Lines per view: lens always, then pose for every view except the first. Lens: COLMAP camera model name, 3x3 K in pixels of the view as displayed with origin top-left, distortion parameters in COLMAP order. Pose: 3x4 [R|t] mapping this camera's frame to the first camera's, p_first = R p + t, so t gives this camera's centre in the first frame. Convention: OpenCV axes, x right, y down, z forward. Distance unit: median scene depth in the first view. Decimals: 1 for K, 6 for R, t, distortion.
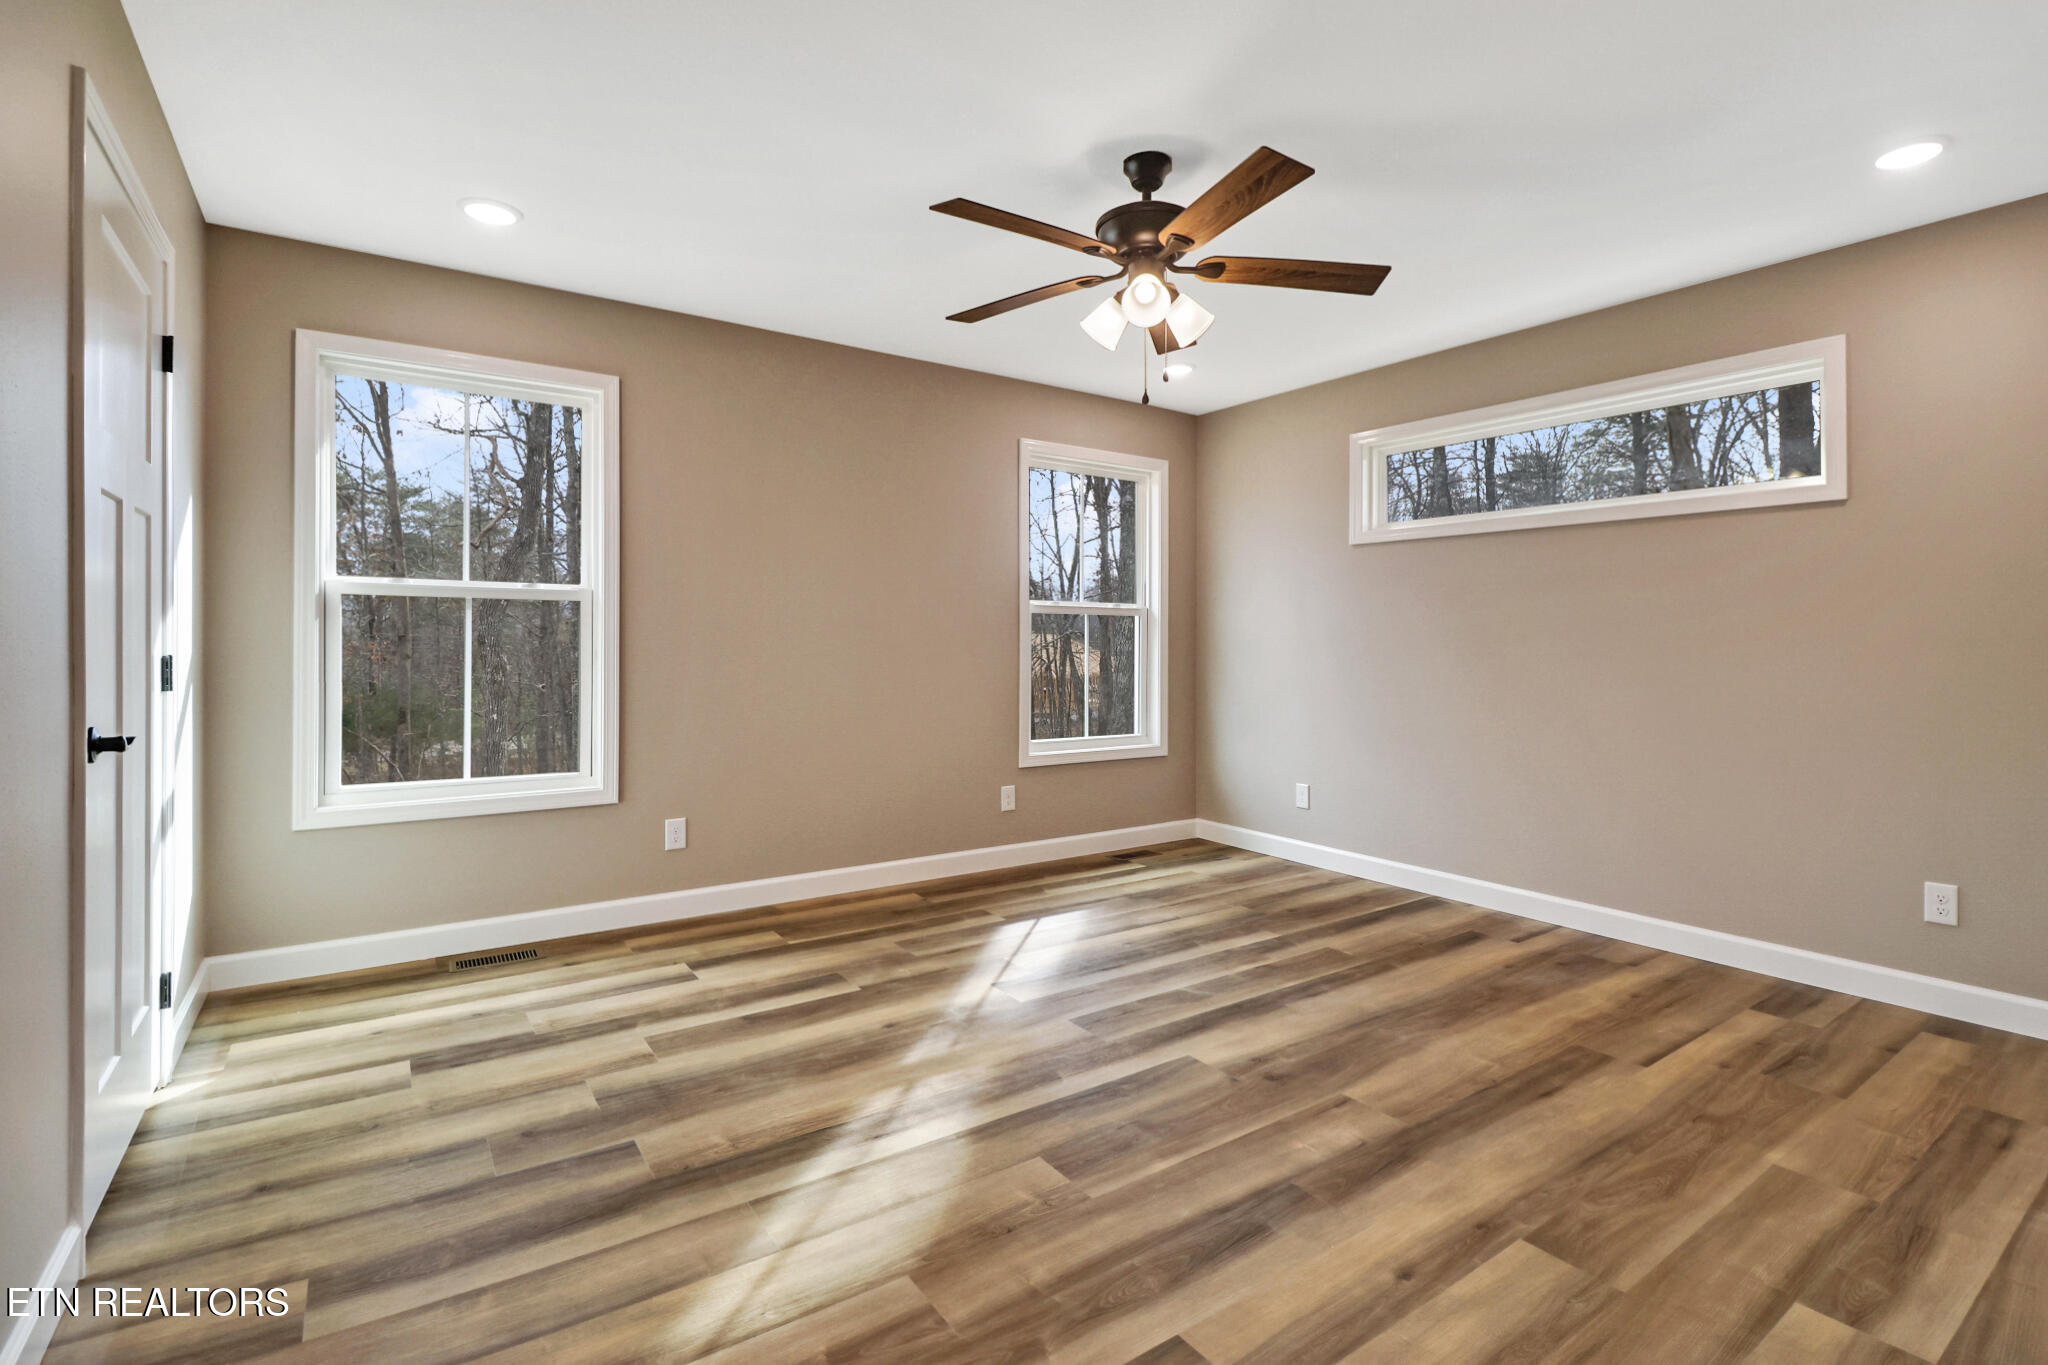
lens RADIAL K [[948.4, 0, 1030.5], [0, 948.4, 648.7], [0, 0, 1]] dist [0.004664, -0.011077]
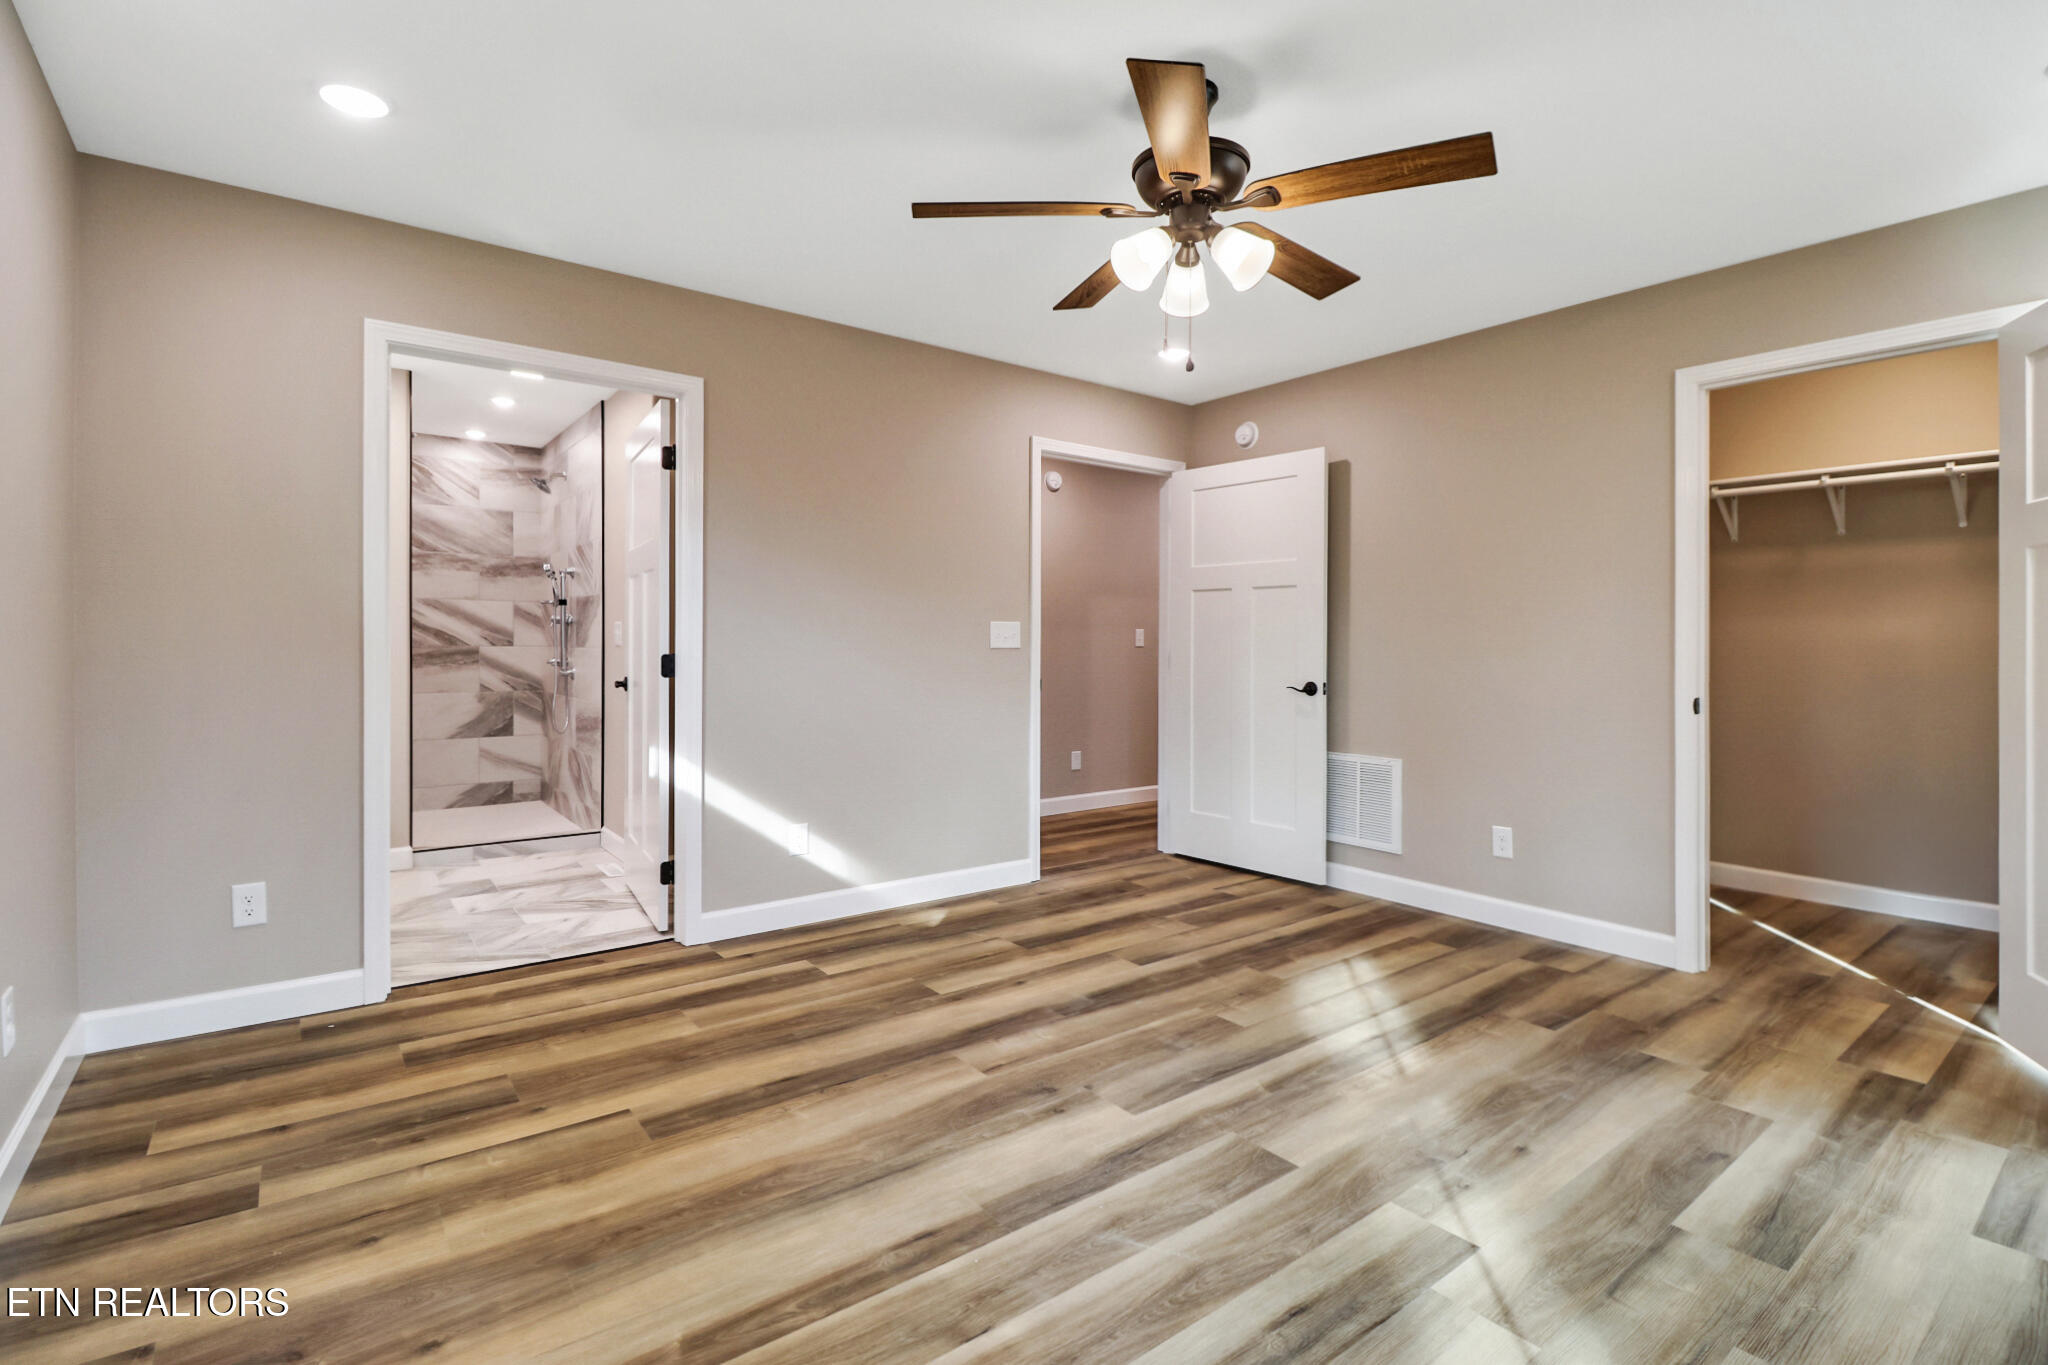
lens RADIAL K [[948.4, 0, 1030.5], [0, 948.4, 648.7], [0, 0, 1]] dist [0.004664, -0.011077]
pose [[-0.998716, -0.012987, -0.048961, 0.331660], [-0.013475, 0.999863, 0.009636, -0.009485], [0.048829, 0.010283, -0.998754, 1.993889]]
